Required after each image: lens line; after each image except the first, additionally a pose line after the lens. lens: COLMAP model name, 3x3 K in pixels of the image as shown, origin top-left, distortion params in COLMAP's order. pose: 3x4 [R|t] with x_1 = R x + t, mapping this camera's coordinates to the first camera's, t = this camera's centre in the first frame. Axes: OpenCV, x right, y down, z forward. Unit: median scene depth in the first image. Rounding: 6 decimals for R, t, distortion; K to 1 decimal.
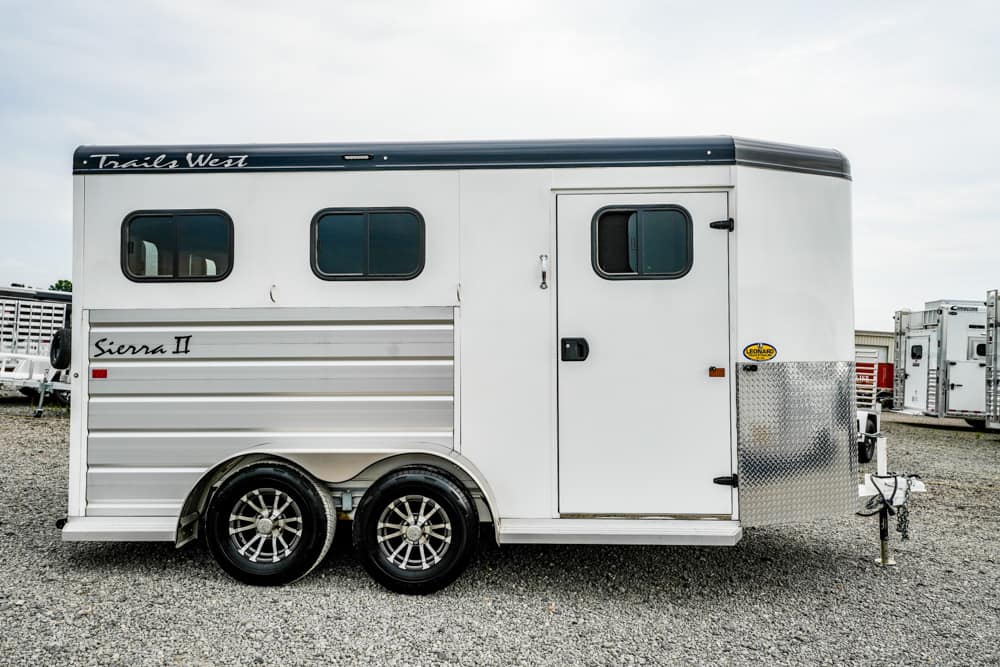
lens RADIAL K [[534.4, 0, 497.3], [0, 534.4, 340.2], [0, 0, 1]] dist [-0.005507, 0.003704]
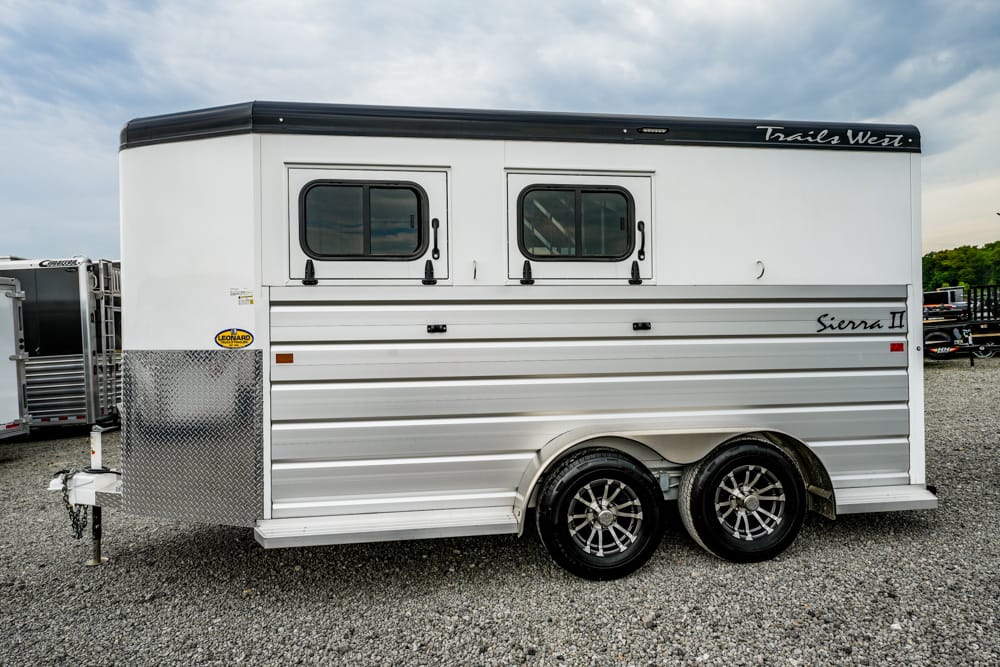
lens RADIAL K [[562.5, 0, 506.6], [0, 562.5, 339.3], [0, 0, 1]] dist [-0.005477, -0.002791]
pose [[0.987884, -0.006988, 0.155037, -1.489646], [0.002641, 0.999598, 0.028224, 0.013371], [-0.155171, -0.027472, 0.987505, 0.051145]]
